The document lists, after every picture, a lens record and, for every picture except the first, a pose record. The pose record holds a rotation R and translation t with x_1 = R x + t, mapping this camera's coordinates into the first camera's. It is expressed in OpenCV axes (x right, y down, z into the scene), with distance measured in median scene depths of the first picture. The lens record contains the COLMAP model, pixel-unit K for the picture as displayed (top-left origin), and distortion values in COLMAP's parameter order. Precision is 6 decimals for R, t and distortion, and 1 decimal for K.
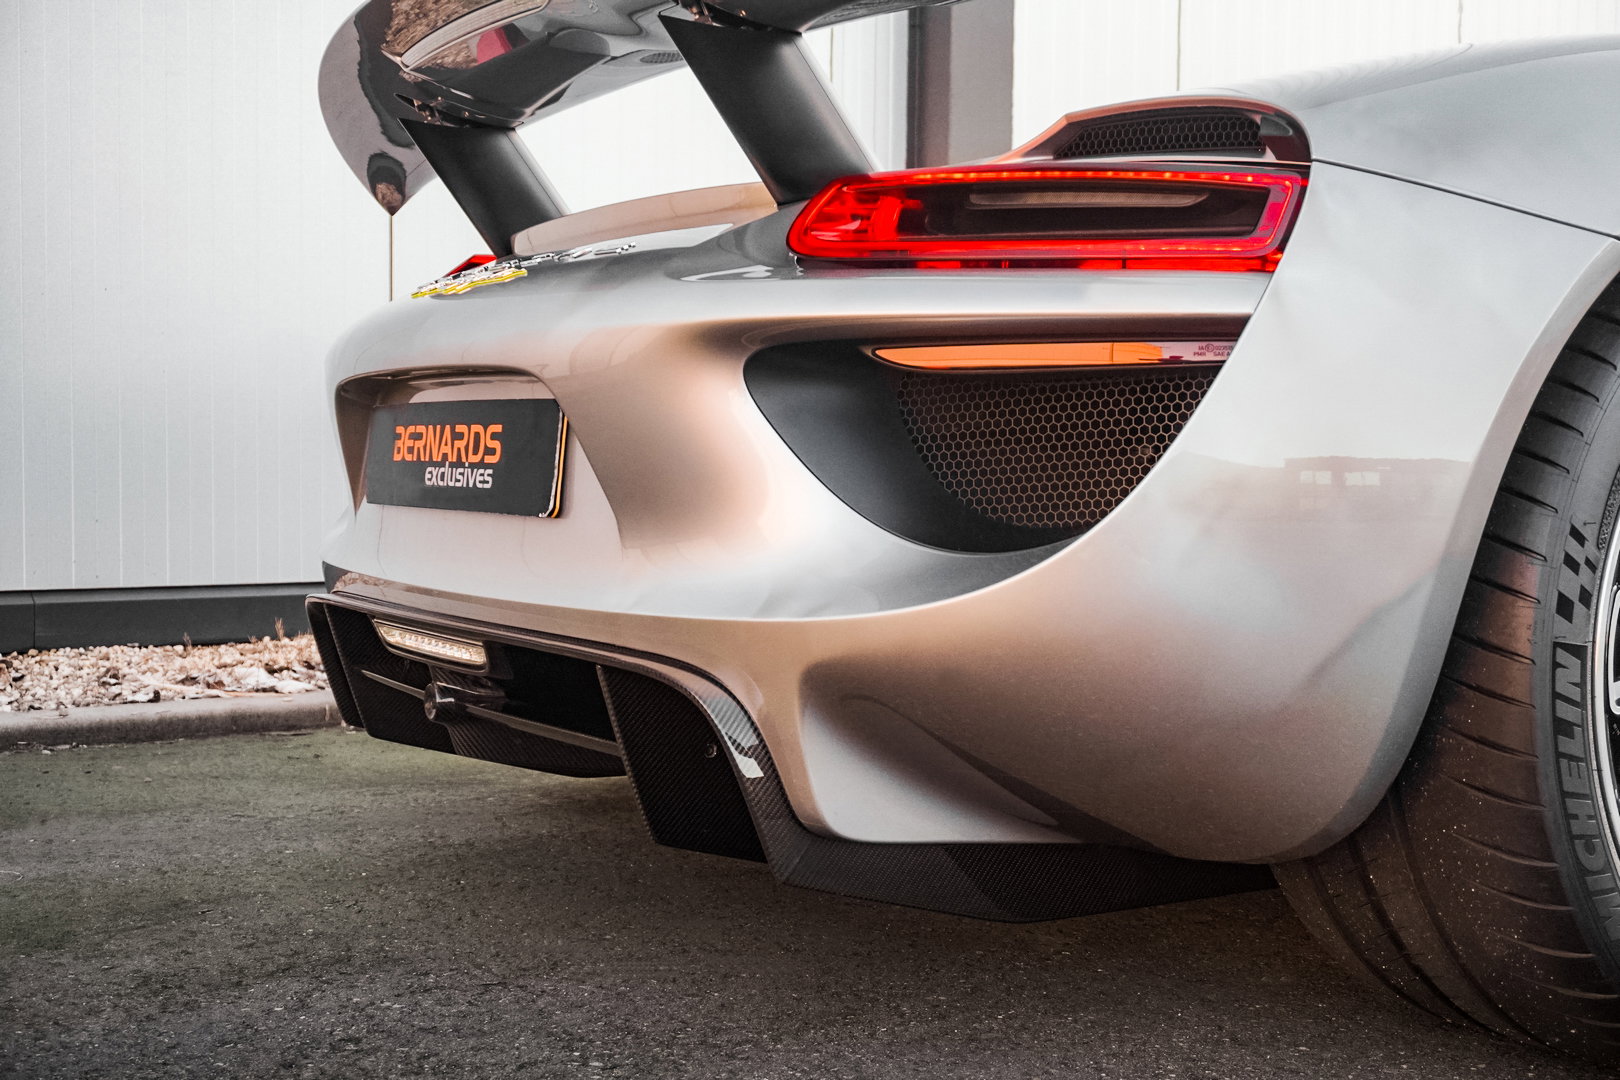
lens RADIAL K [[2053.0, 0, 812.2], [0, 2053.0, 556.9], [0, 0, 1]] dist [-0.010457, 0.000000]
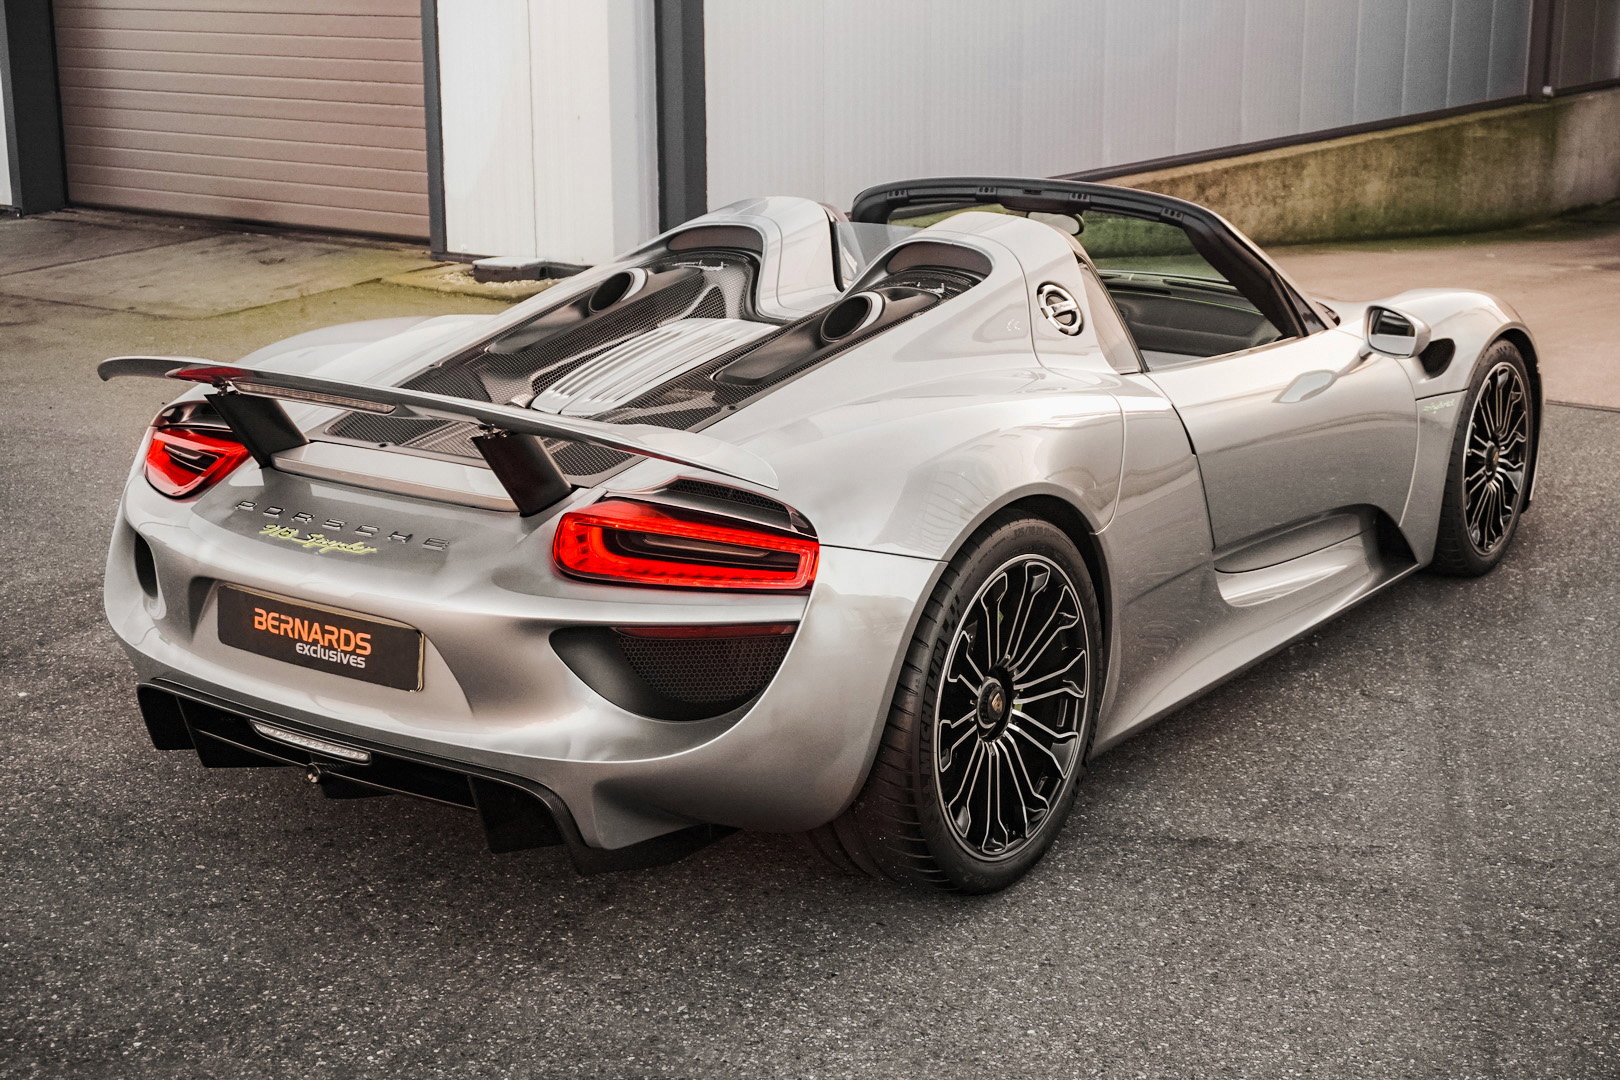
lens RADIAL K [[2244.3, 0, 813.4], [0, 2244.3, 544.4], [0, 0, 1]] dist [-0.003452, 0.000000]
pose [[0.913587, -0.106506, 0.392447, -0.569043], [0.025176, 0.978054, 0.206826, -0.549207], [-0.405862, -0.179073, 0.896219, -0.939633]]
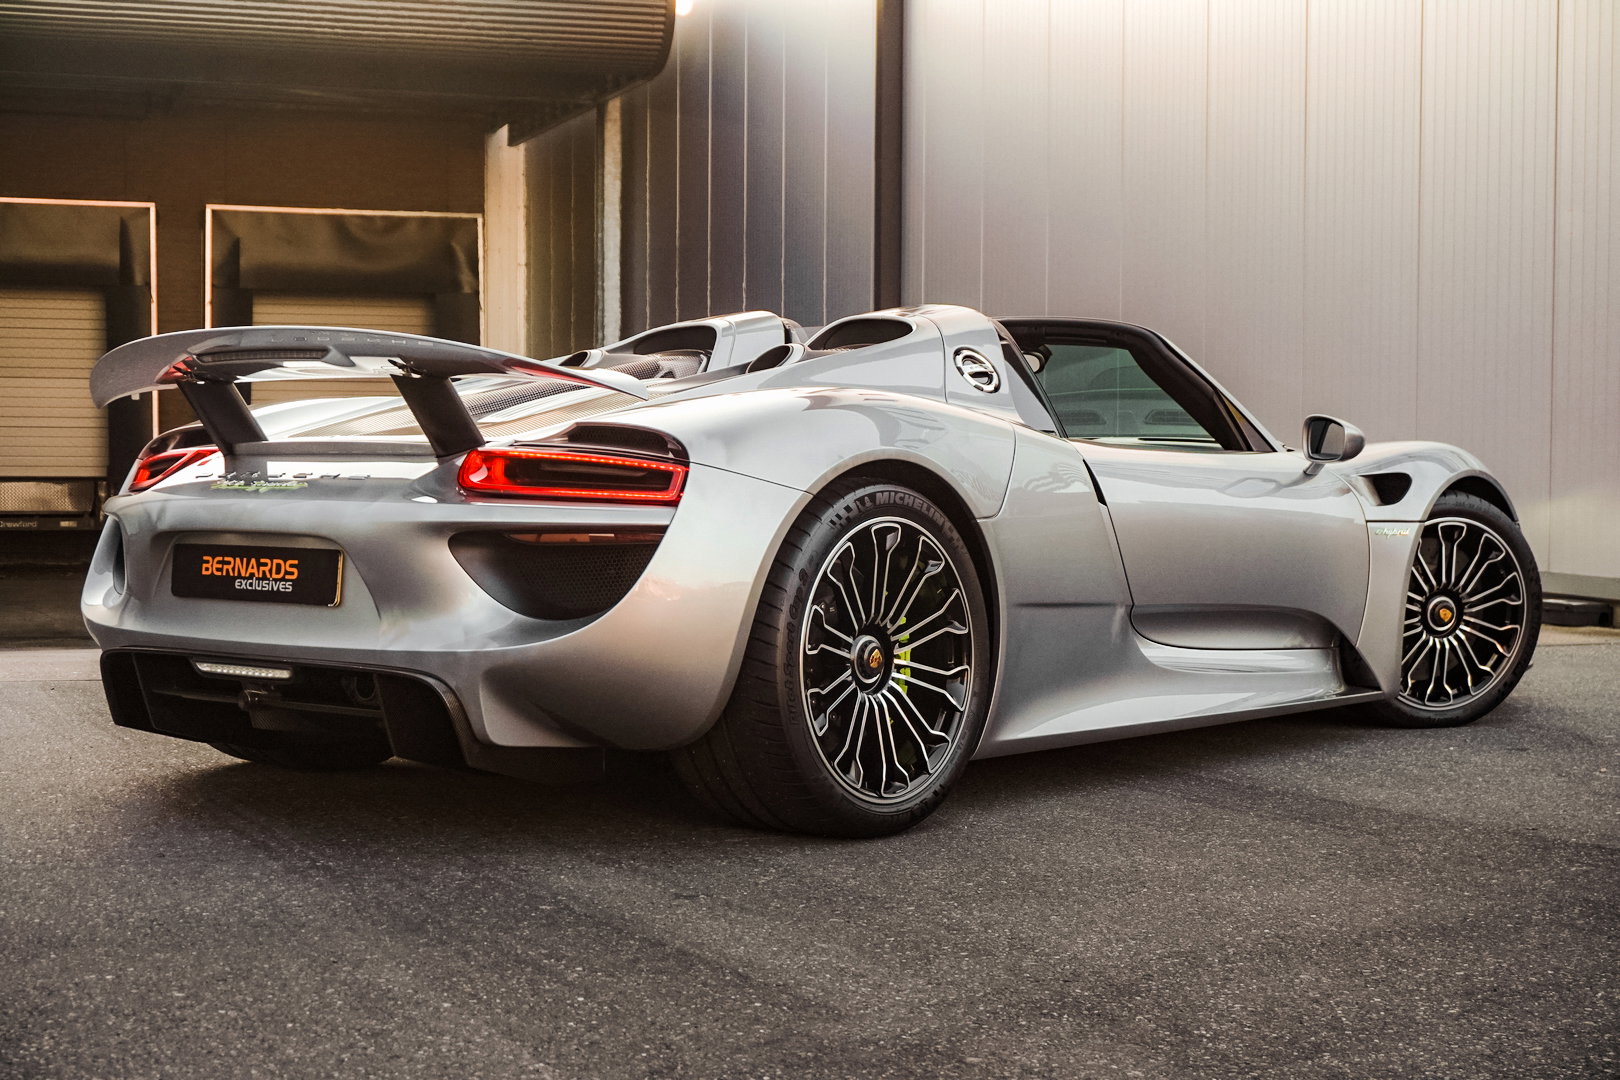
lens RADIAL K [[2552.1, 0, 815.0], [0, 2552.1, 535.1], [0, 0, 1]] dist [-0.025237, 0.000000]
pose [[0.940015, -0.013067, 0.340884, -0.534210], [0.019272, 0.999704, -0.014822, -0.042370], [-0.340589, 0.020503, 0.939989, -1.564634]]
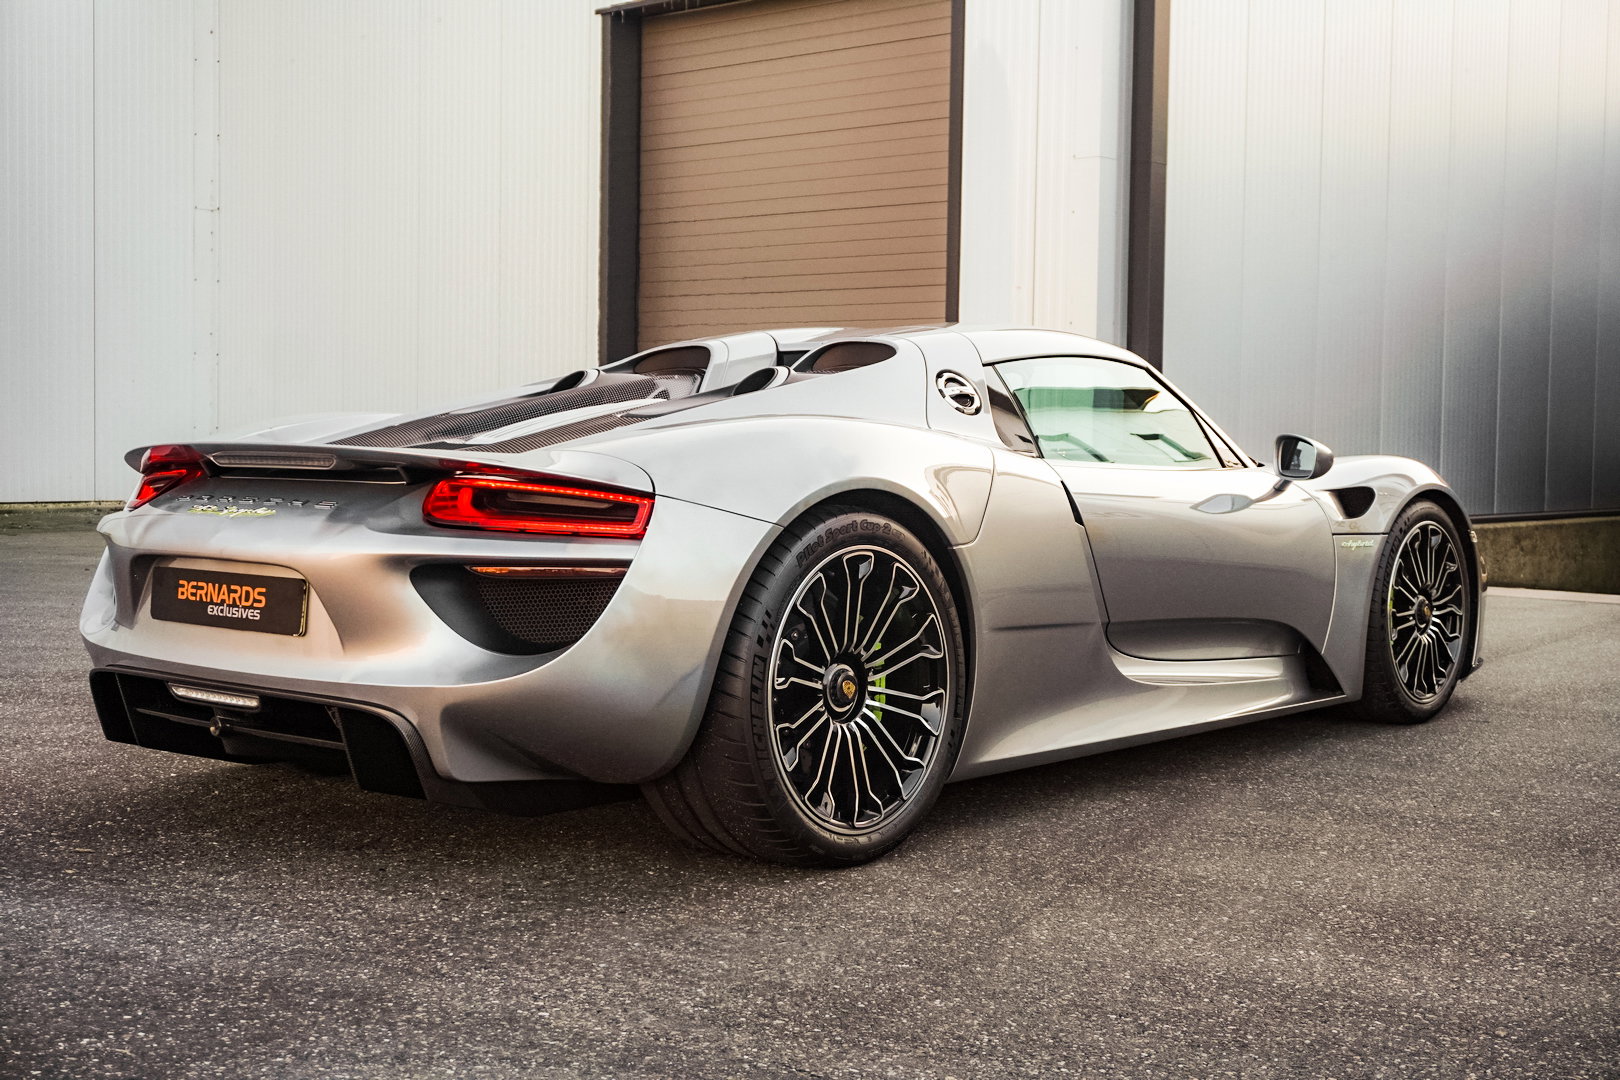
lens RADIAL K [[2053.0, 0, 812.6], [0, 2053.0, 548.4], [0, 0, 1]] dist [-0.010457, 0.000000]
pose [[0.946768, -0.016222, 0.321509, -0.291746], [0.013605, 0.999854, 0.010385, -0.118286], [-0.321630, -0.005458, 0.946850, -1.095823]]
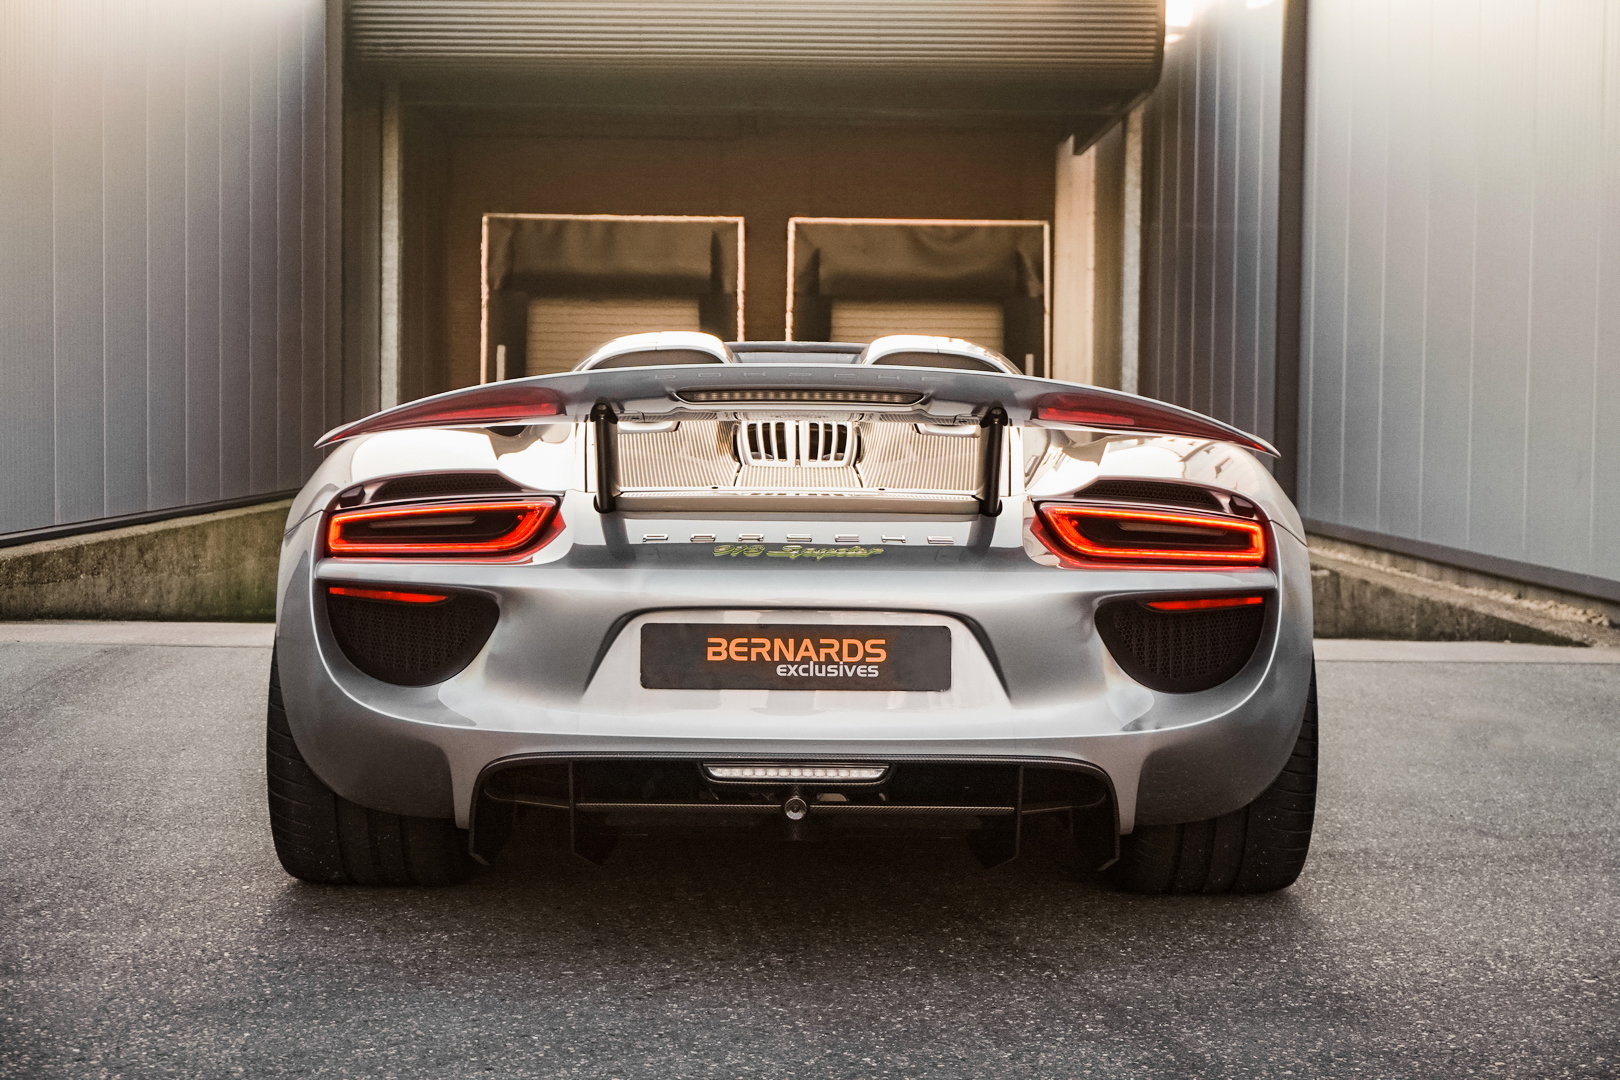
lens RADIAL K [[2552.1, 0, 812.5], [0, 2552.1, 534.0], [0, 0, 1]] dist [-0.025237, 0.000000]
pose [[0.509207, -0.033395, 0.859996, -2.057533], [0.036451, 0.999187, 0.017218, -0.195107], [-0.859872, 0.022580, 0.510010, -0.056047]]
